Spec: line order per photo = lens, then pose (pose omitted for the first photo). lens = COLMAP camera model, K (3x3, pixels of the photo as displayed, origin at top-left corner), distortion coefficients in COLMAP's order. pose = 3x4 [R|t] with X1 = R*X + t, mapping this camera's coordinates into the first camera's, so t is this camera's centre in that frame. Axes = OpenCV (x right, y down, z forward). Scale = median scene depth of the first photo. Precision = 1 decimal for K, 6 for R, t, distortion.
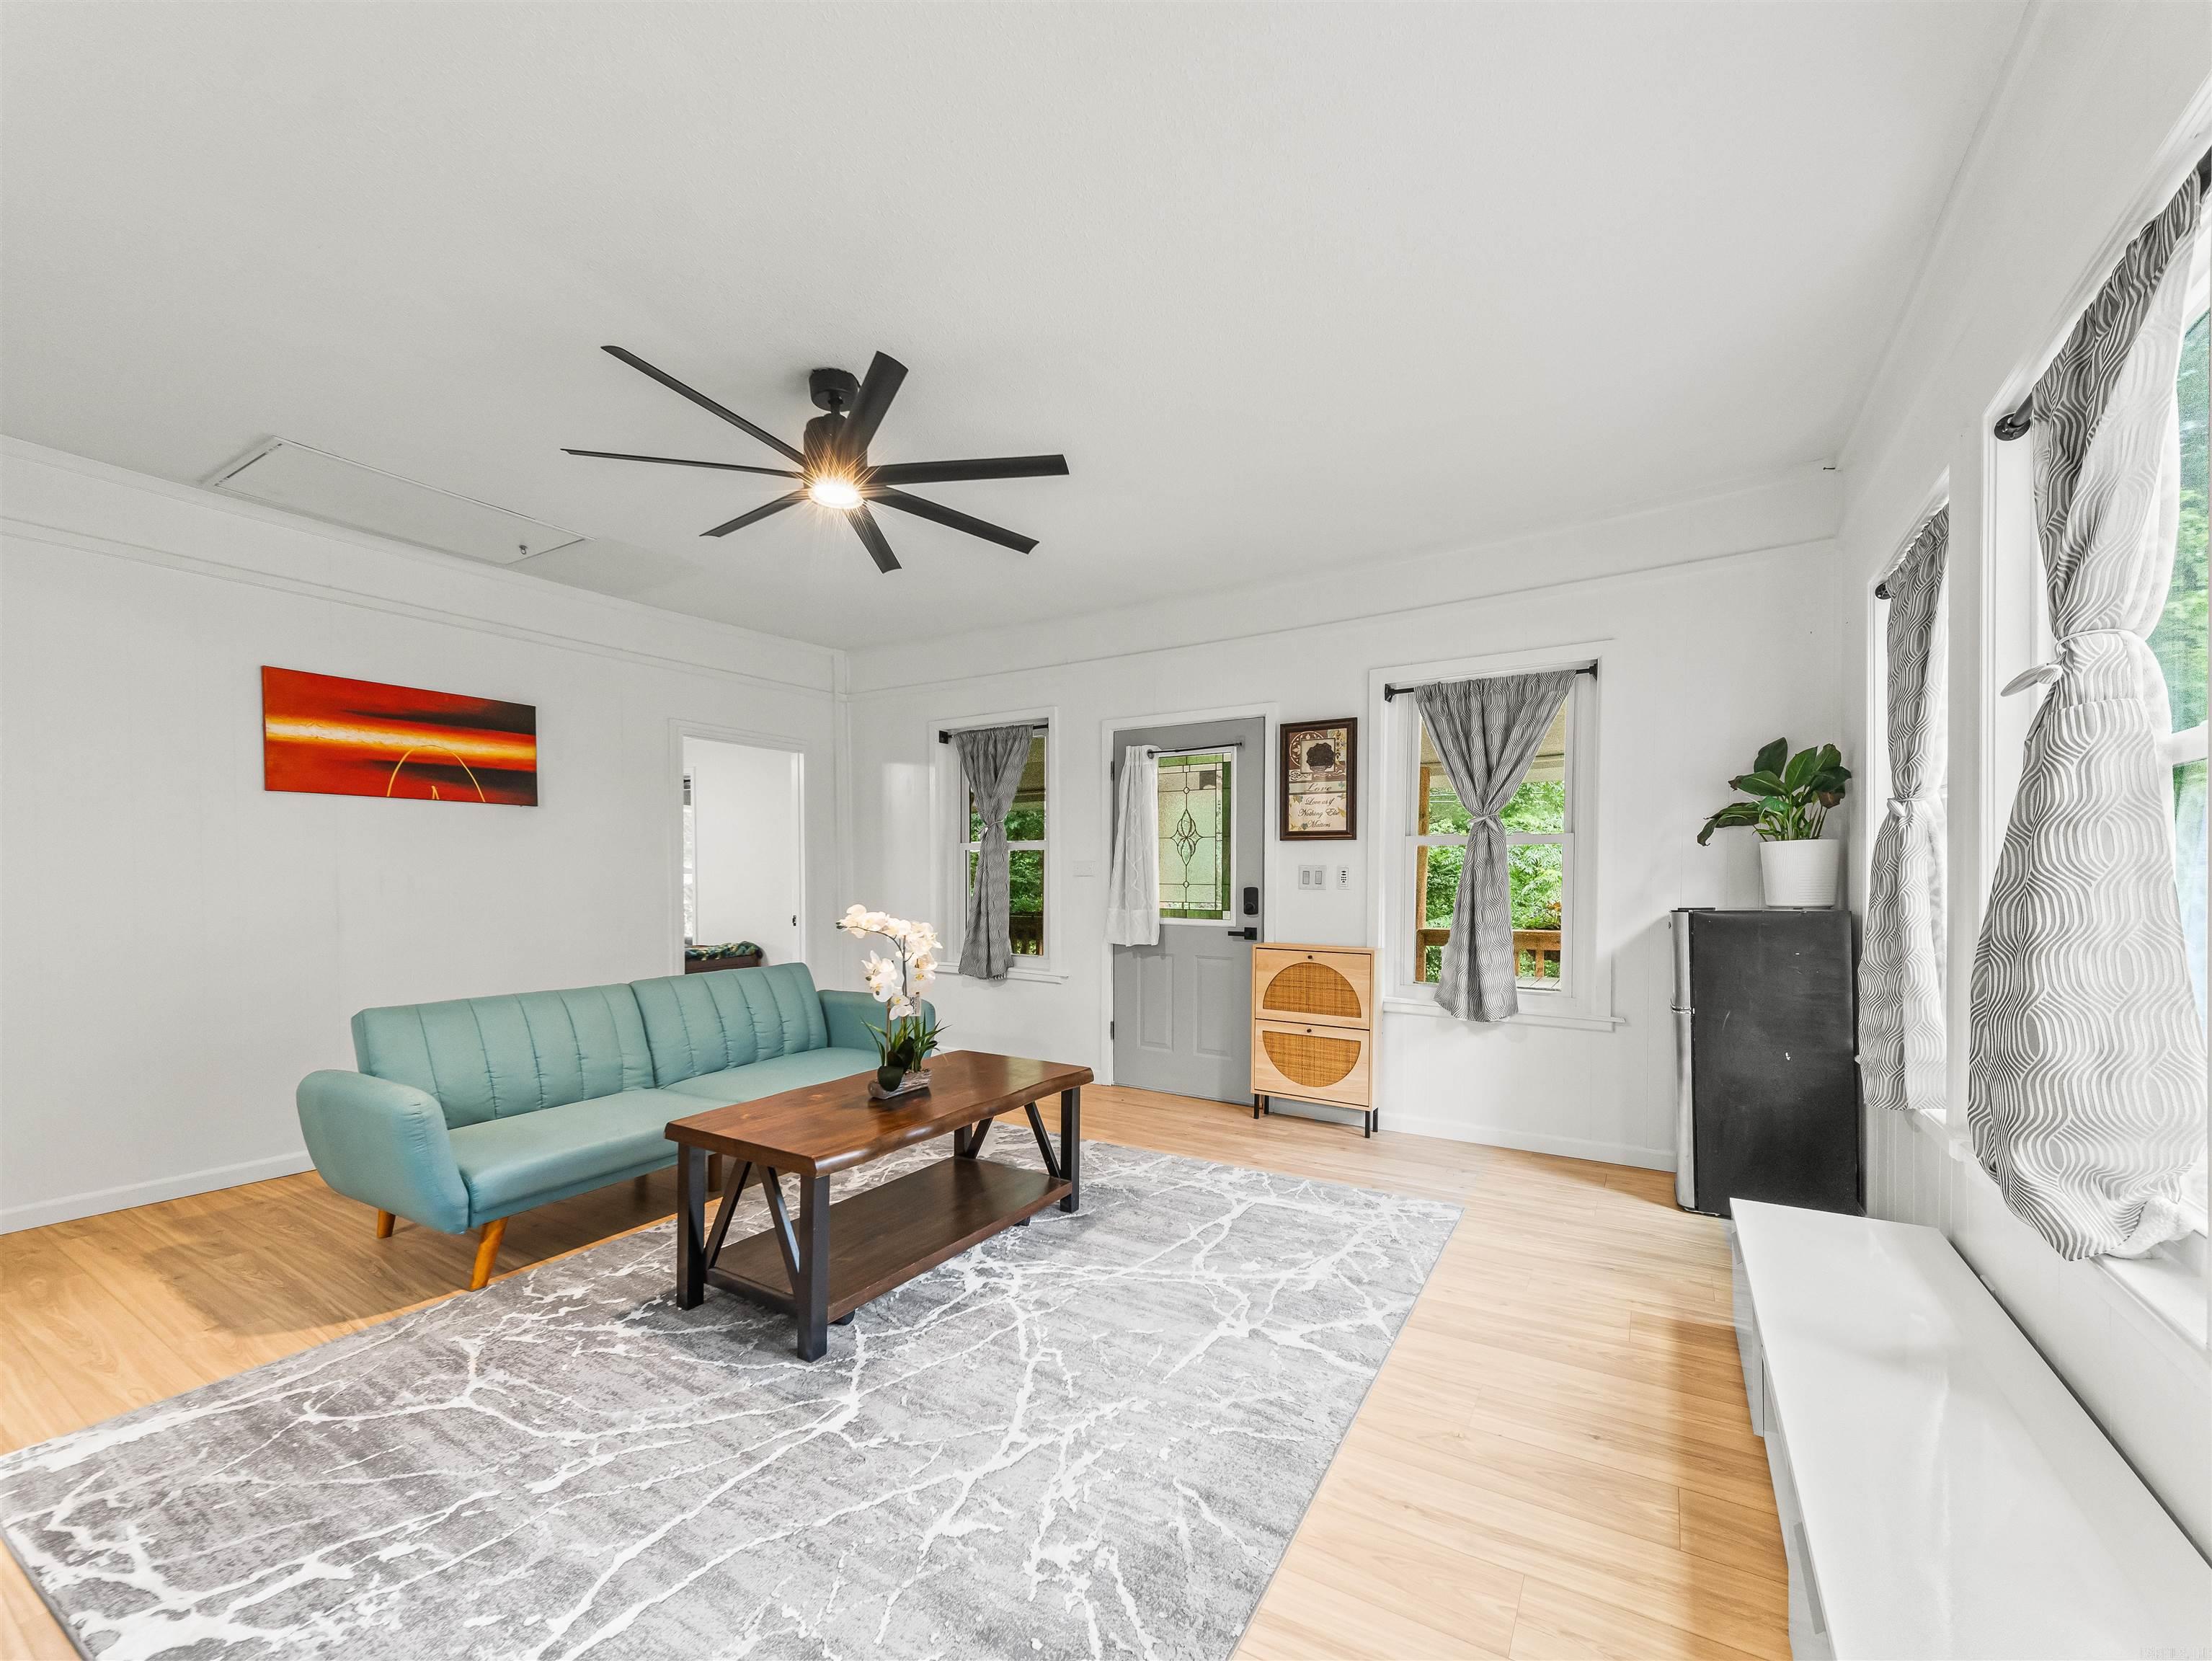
lens RADIAL K [[867.2, 0, 1119.9], [0, 867.2, 908.9], [0, 0, 1]] dist [0.025295, -0.008622]
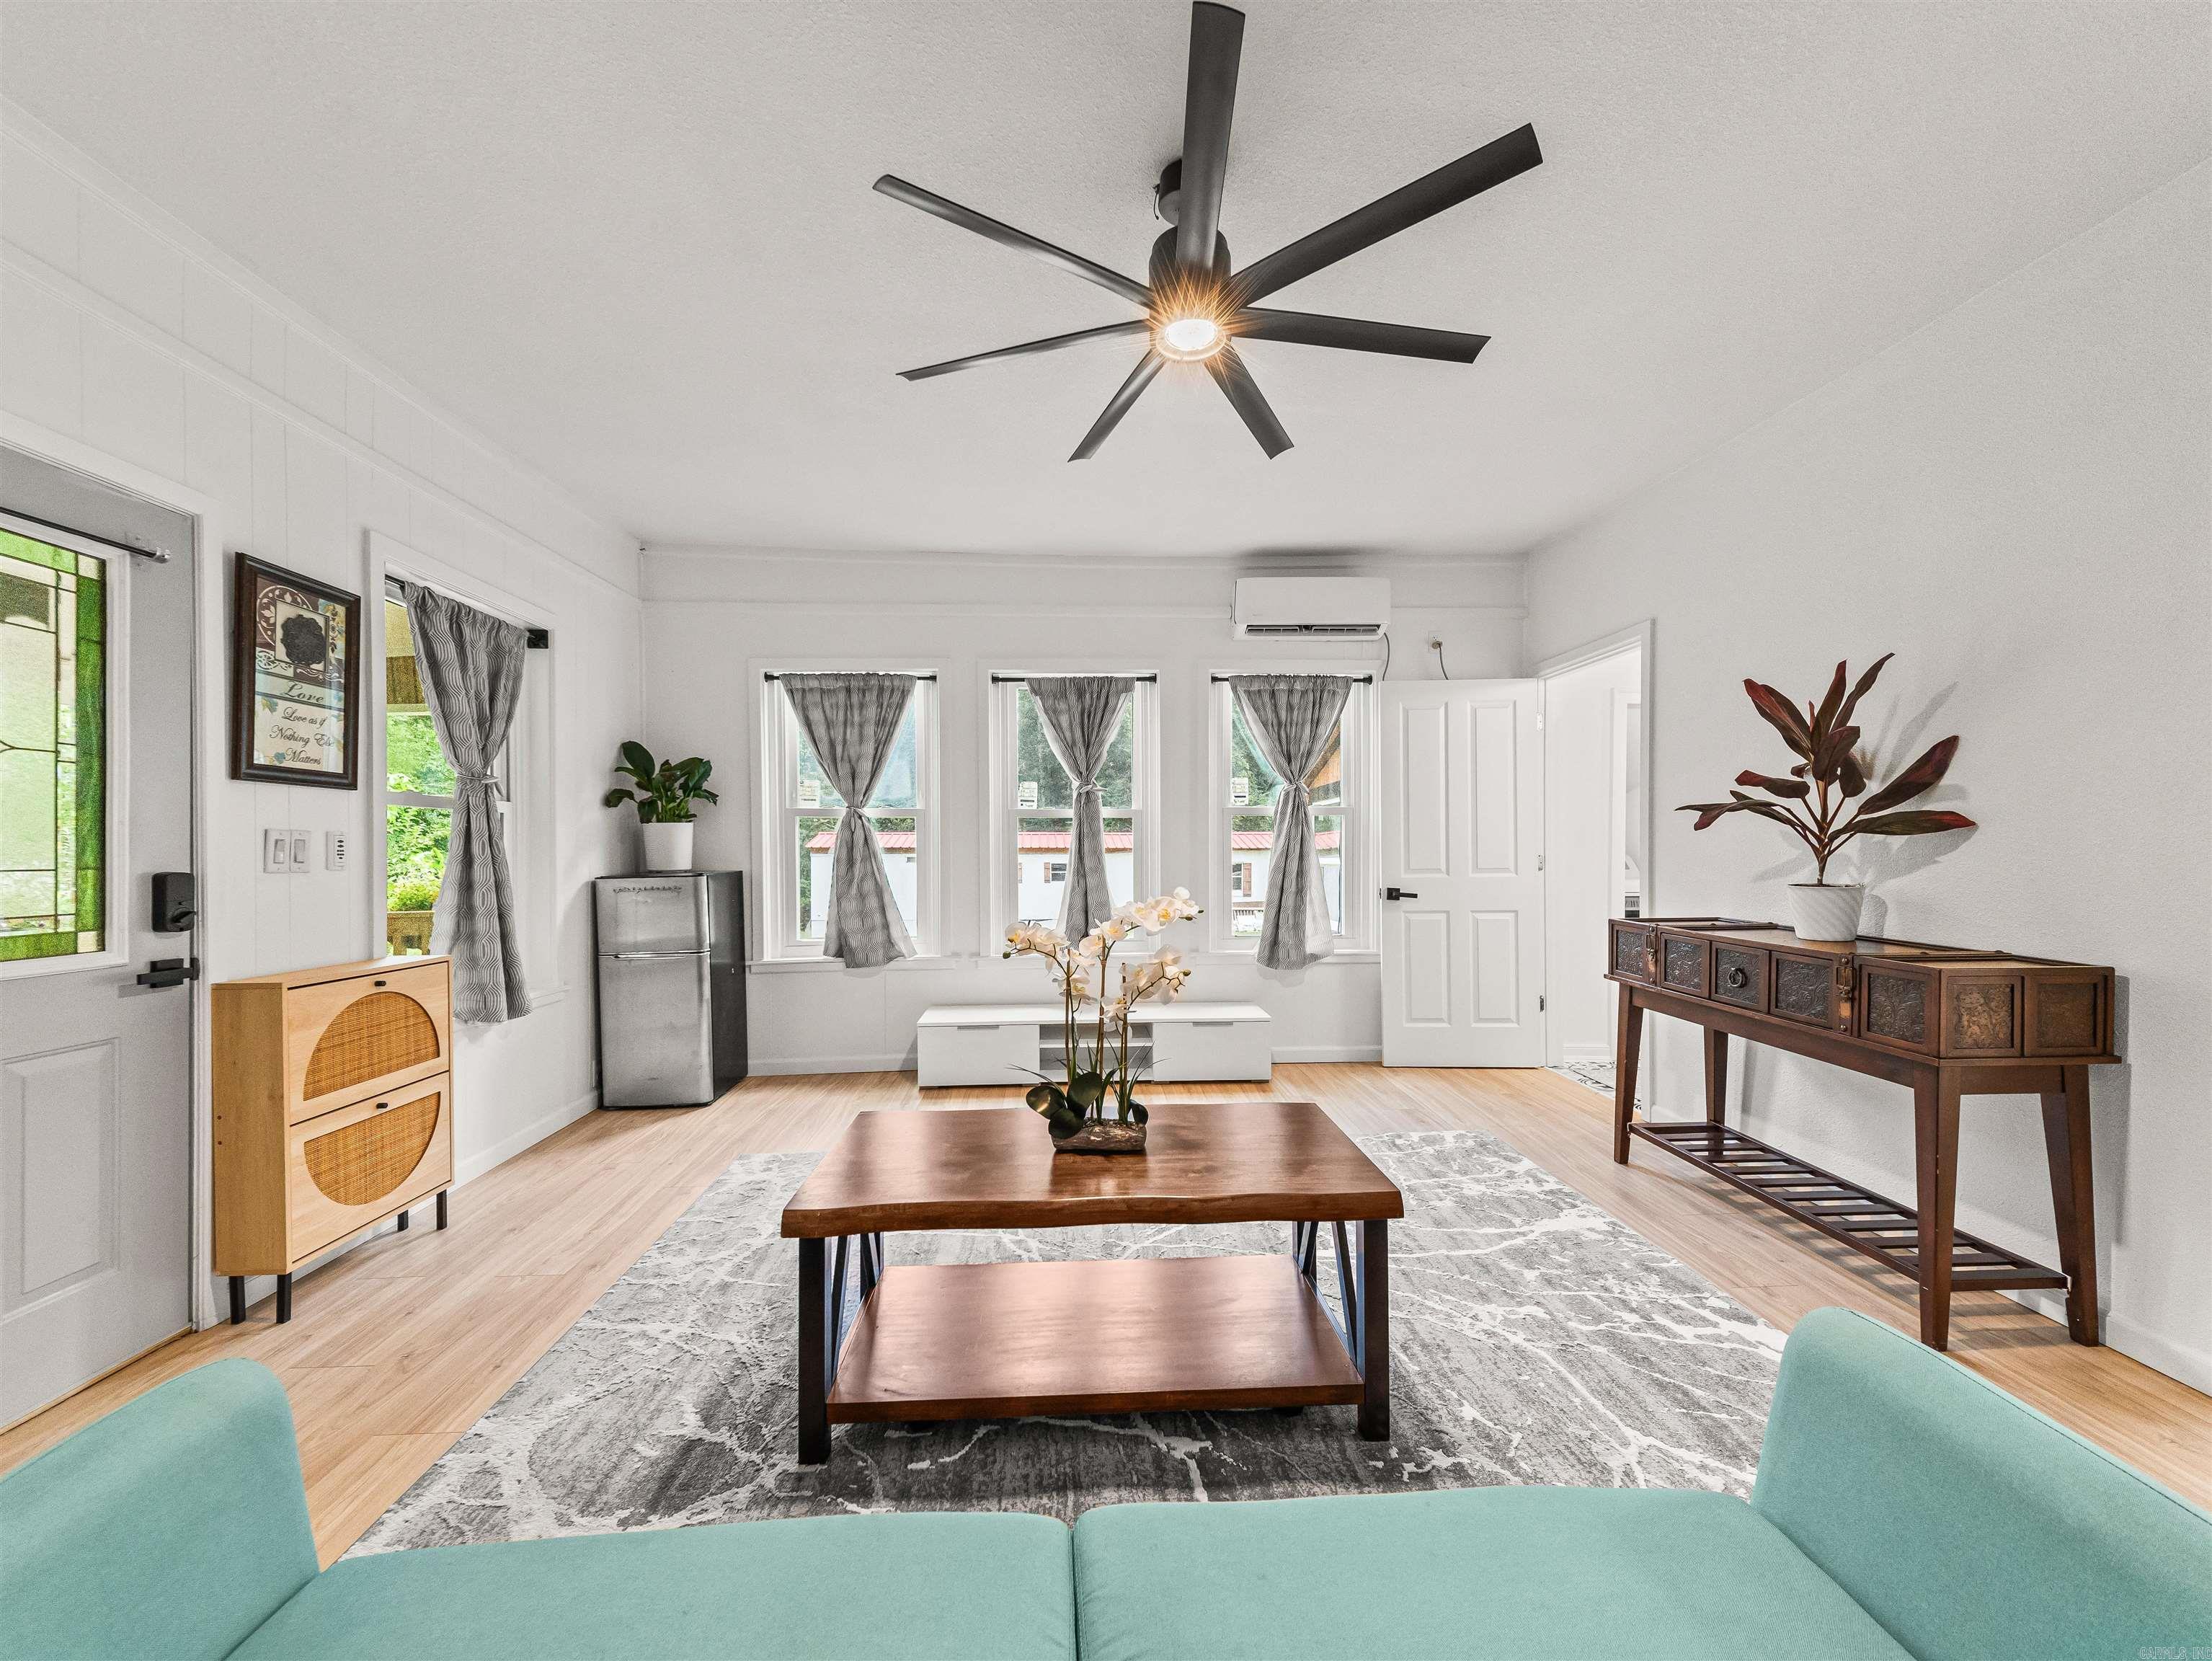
lens RADIAL K [[867.2, 0, 1115.2], [0, 867.2, 863.9], [0, 0, 1]] dist [0.025295, -0.008622]
pose [[-0.565379, -0.015447, 0.824687, -0.610752], [0.032953, 0.998603, 0.041296, -0.037765], [-0.824173, 0.050524, -0.564080, 0.991434]]
